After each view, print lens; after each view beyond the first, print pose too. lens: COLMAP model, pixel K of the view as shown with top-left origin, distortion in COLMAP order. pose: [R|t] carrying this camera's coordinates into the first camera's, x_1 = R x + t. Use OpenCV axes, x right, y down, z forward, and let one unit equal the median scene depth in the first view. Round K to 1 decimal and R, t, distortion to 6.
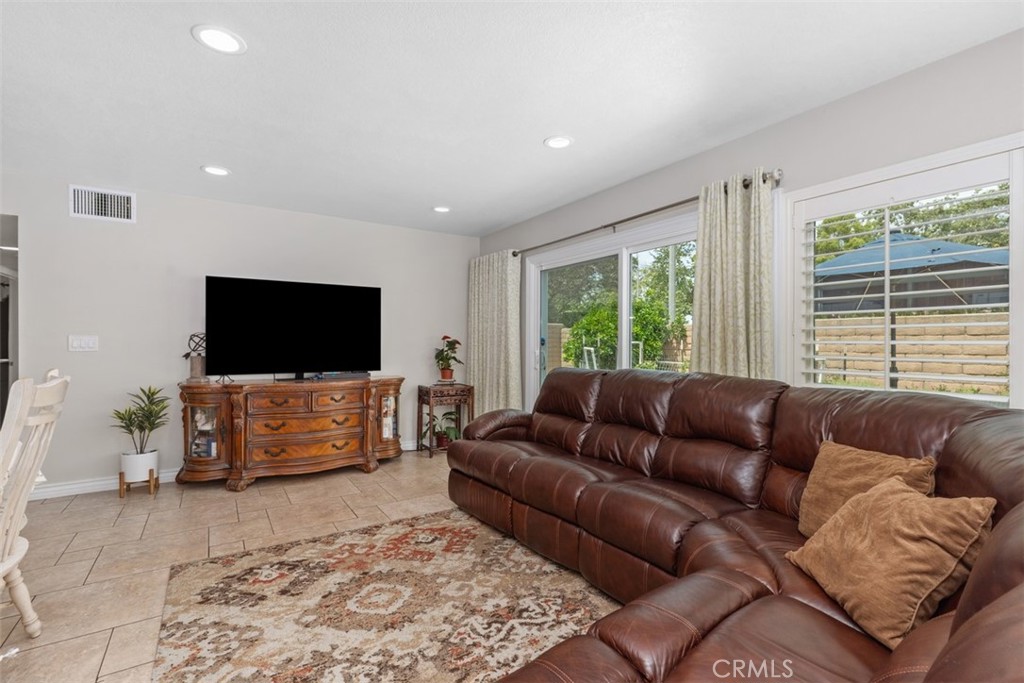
lens RADIAL K [[462.2, 0, 518.1], [0, 462.2, 341.5], [0, 0, 1]] dist [0.004169, -0.000783]
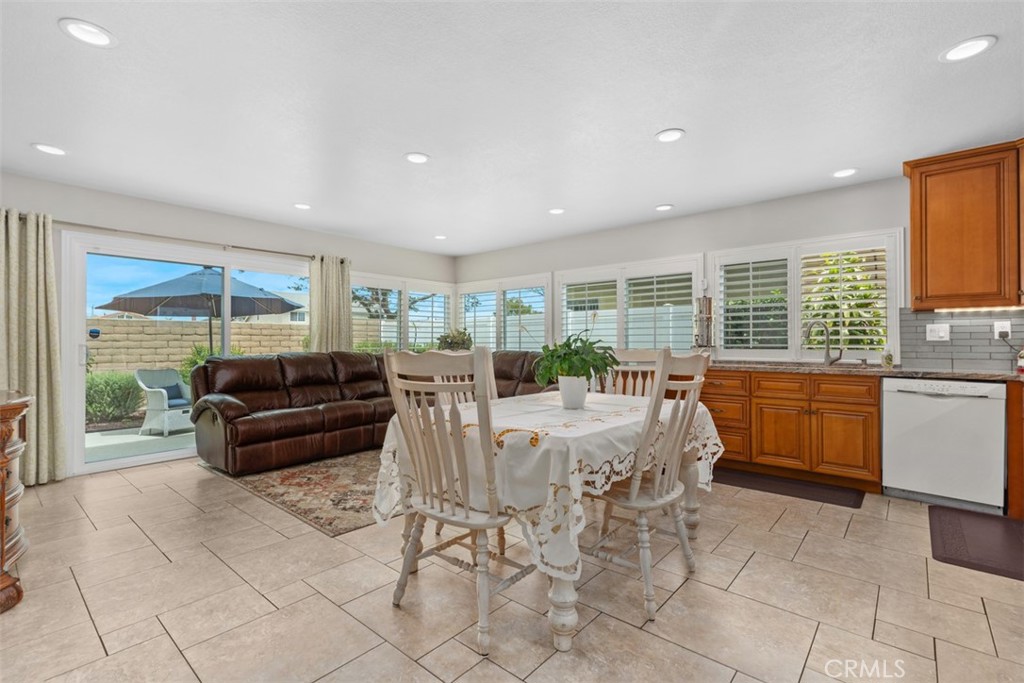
lens RADIAL K [[462.2, 0, 506.2], [0, 462.2, 337.3], [0, 0, 1]] dist [0.004169, -0.000783]
pose [[-0.259566, 0.012146, 0.965649, -1.925921], [0.001312, 0.999924, -0.012224, 0.037201], [-0.965724, -0.001906, -0.259562, 0.907468]]
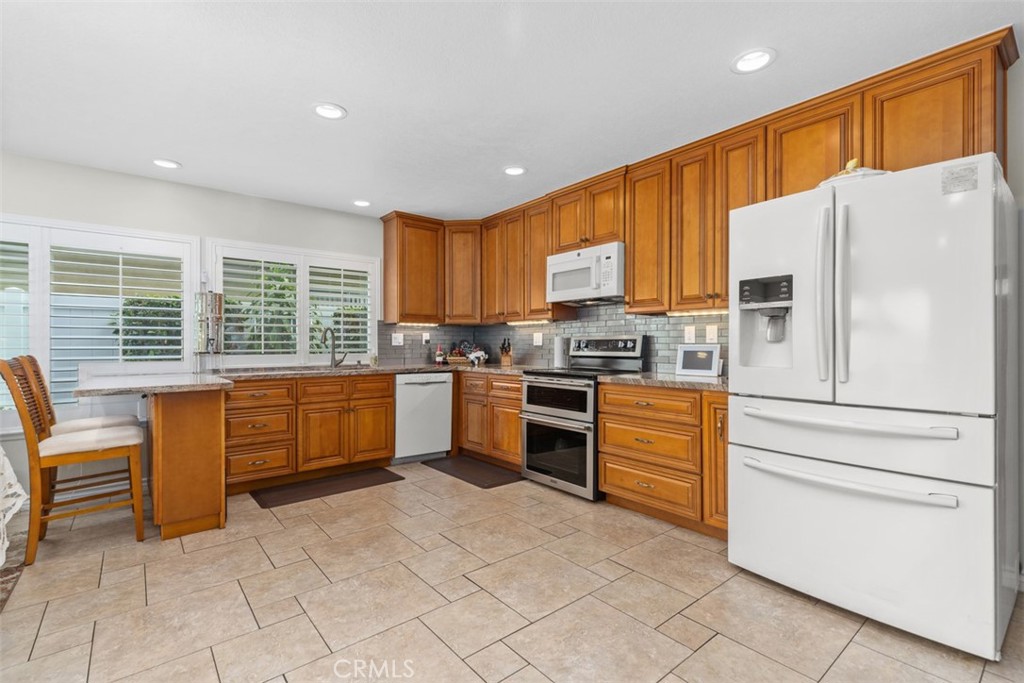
lens RADIAL K [[462.2, 0, 514.2], [0, 462.2, 342.0], [0, 0, 1]] dist [0.004169, -0.000783]
pose [[-0.994873, 0.002725, -0.101093, -1.153981], [0.003094, 0.999989, -0.003493, 0.025070], [0.101082, -0.003788, -0.994871, 1.278301]]
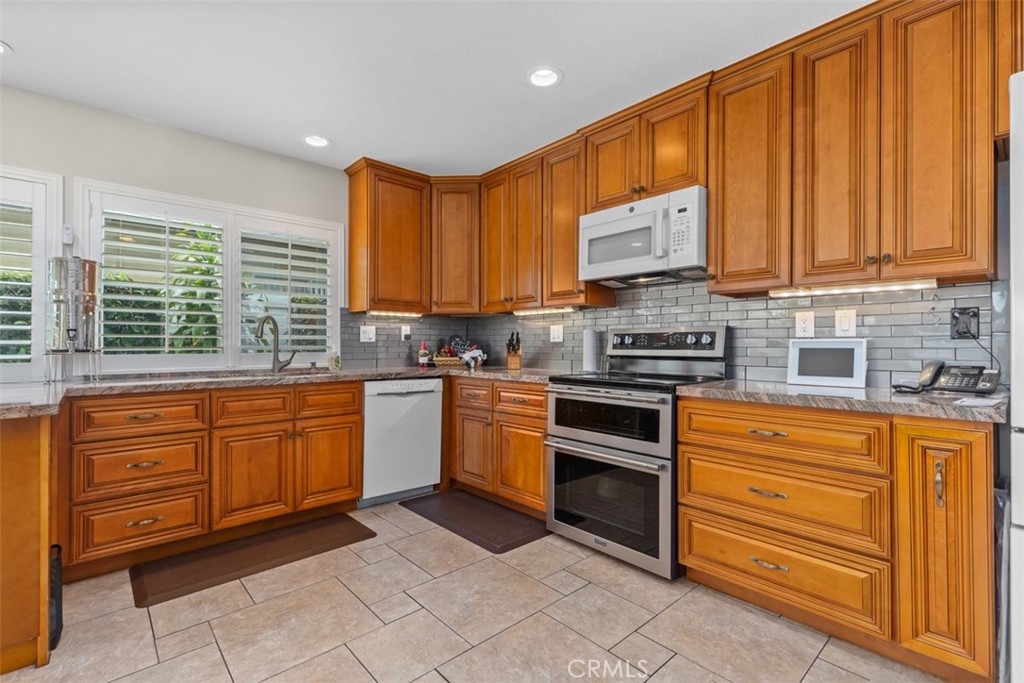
lens RADIAL K [[462.2, 0, 512.9], [0, 462.2, 341.4], [0, 0, 1]] dist [0.004169, -0.000783]
pose [[-0.988649, 0.000311, -0.150242, -1.093183], [0.001040, 0.999988, -0.004772, 0.038081], [0.150239, -0.004874, -0.988638, 0.778280]]
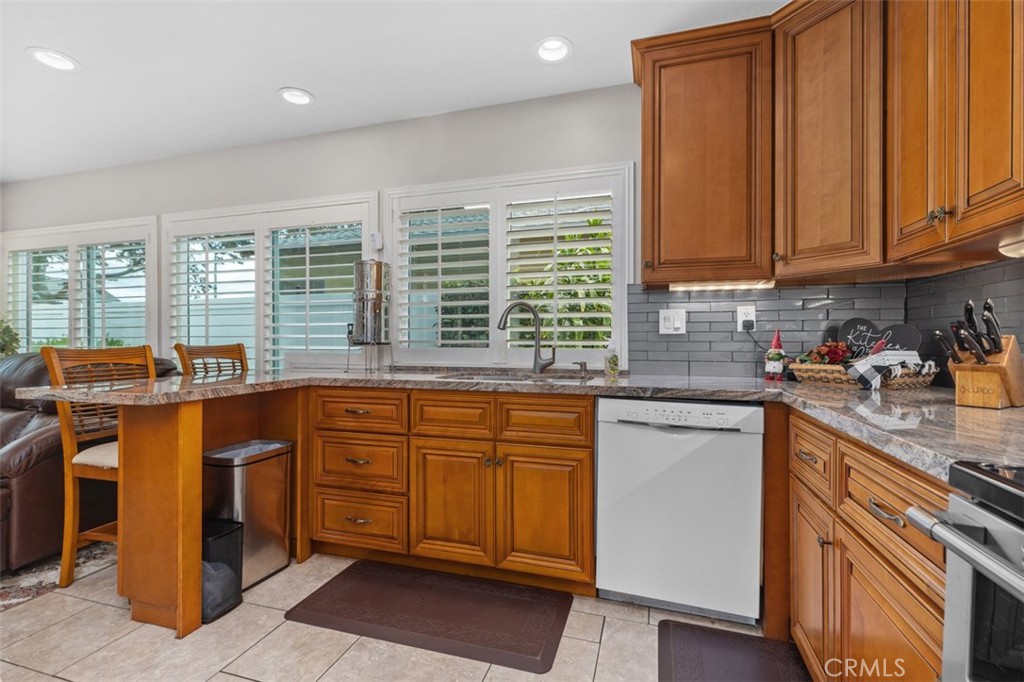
lens RADIAL K [[462.2, 0, 506.6], [0, 462.2, 336.6], [0, 0, 1]] dist [0.004169, -0.000783]
pose [[-0.623538, 0.004013, 0.781782, -1.397559], [0.001183, 0.999991, -0.004191, 0.041155], [-0.781792, -0.001688, -0.623537, 0.072368]]
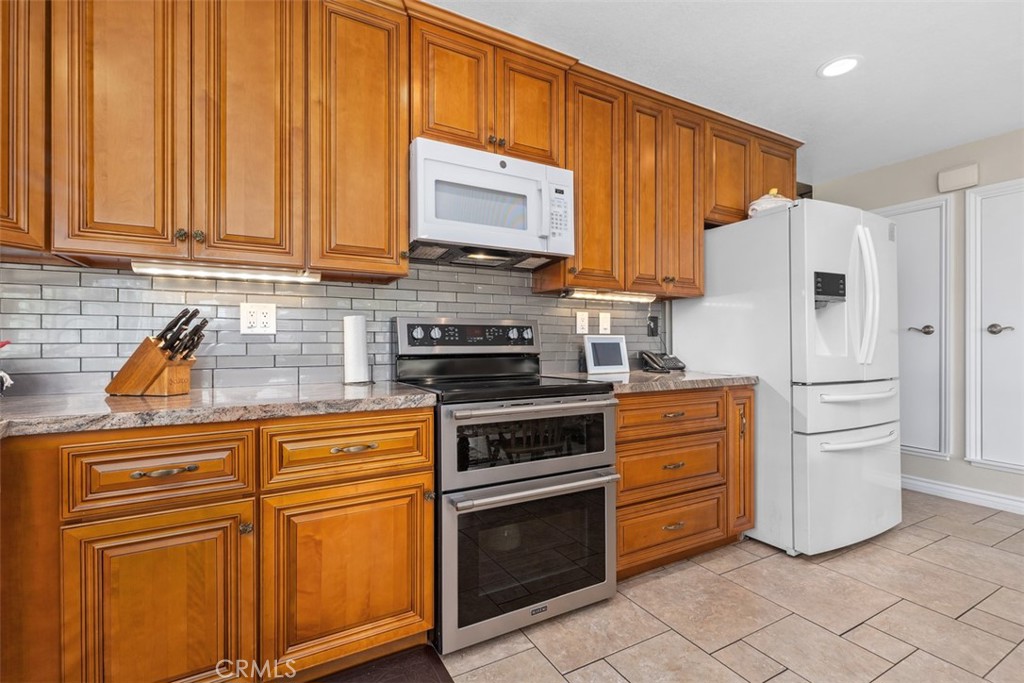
lens RADIAL K [[462.2, 0, 510.1], [0, 462.2, 340.0], [0, 0, 1]] dist [0.004169, -0.000783]
pose [[-0.084392, -0.000472, -0.996432, -0.703490], [-0.003020, 0.999995, -0.000218, 0.041752], [0.996428, 0.002991, -0.084394, -0.154686]]
